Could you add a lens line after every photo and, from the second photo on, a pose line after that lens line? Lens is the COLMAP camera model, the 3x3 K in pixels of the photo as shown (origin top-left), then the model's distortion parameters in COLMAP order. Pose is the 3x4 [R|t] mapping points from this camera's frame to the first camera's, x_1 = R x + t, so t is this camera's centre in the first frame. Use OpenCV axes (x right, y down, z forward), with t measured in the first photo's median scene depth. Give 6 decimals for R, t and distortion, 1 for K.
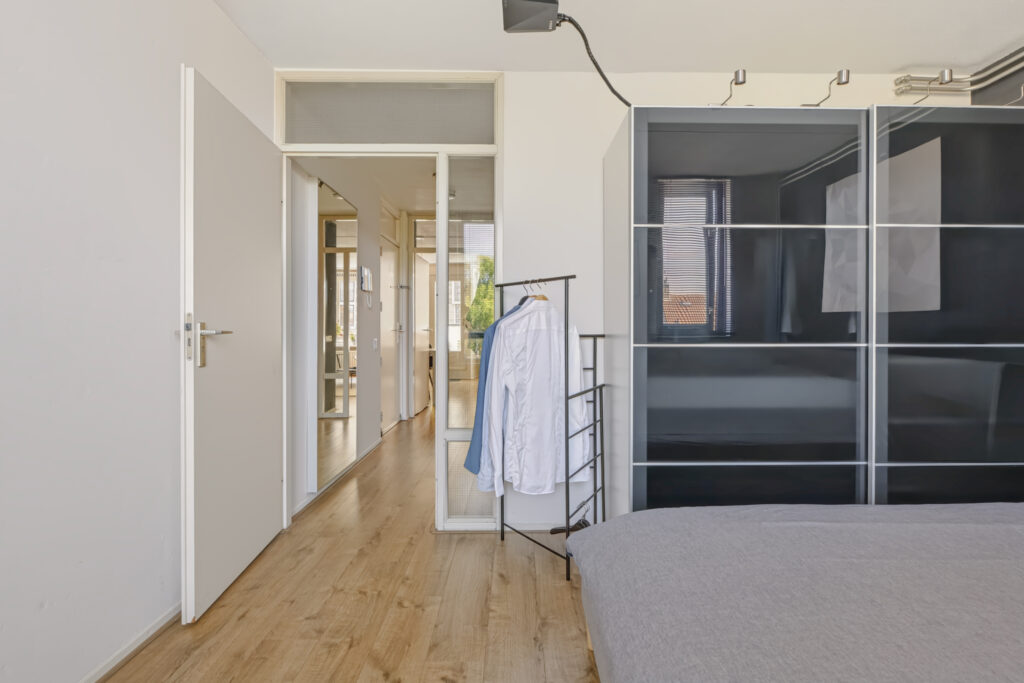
lens RADIAL K [[496.6, 0, 518.3], [0, 496.6, 325.0], [0, 0, 1]] dist [-0.003416, -0.000258]
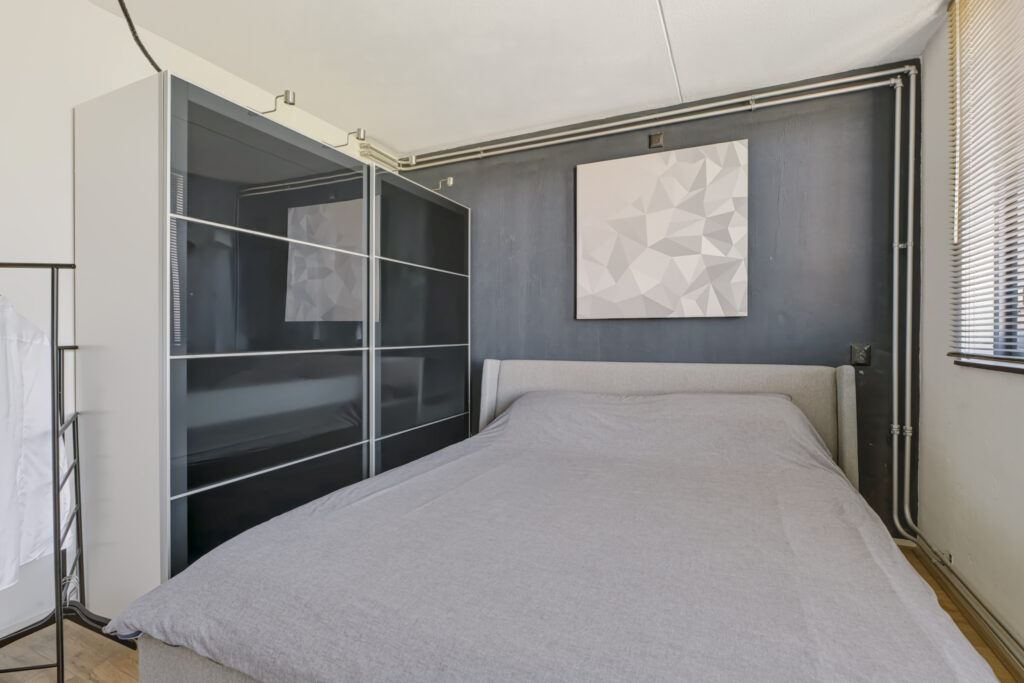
lens RADIAL K [[475.7, 0, 519.4], [0, 475.7, 330.8], [0, 0, 1]] dist [-0.001715, -0.000404]
pose [[0.426394, 0.003022, 0.904533, -0.242648], [-0.001799, 0.999995, -0.002494, -0.003277], [-0.904536, -0.000564, 0.426397, 0.121671]]
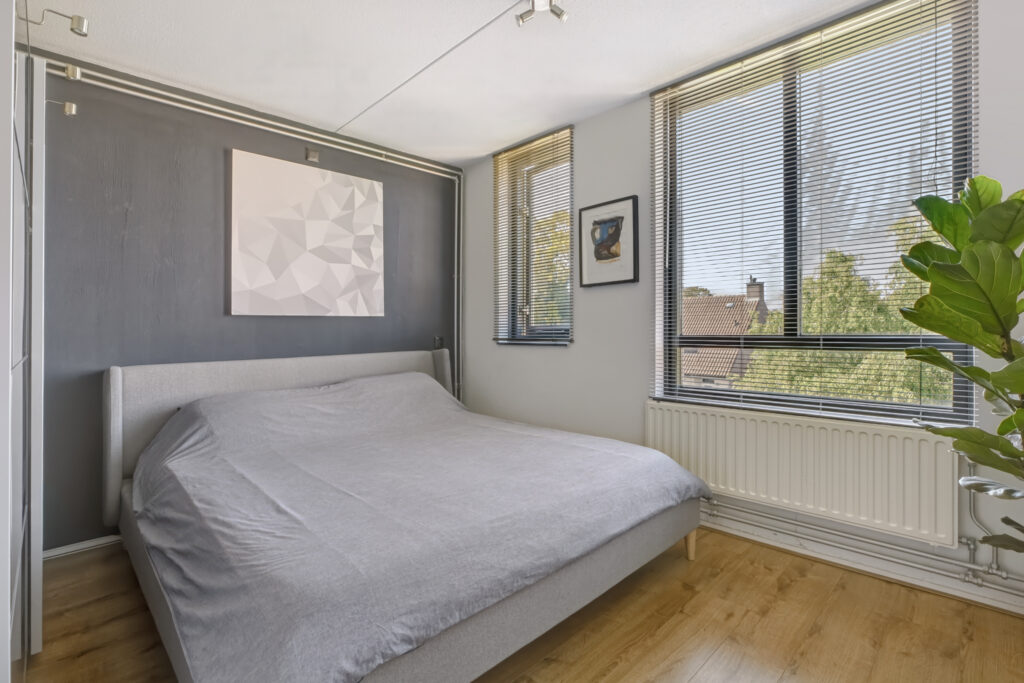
lens RADIAL K [[475.7, 0, 519.4], [0, 475.7, 330.8], [0, 0, 1]] dist [-0.001715, -0.000404]
pose [[-0.697578, 0.002705, 0.716504, -0.381278], [0.006683, 0.999974, 0.002731, 0.003269], [-0.716478, 0.006694, -0.697578, 0.958144]]
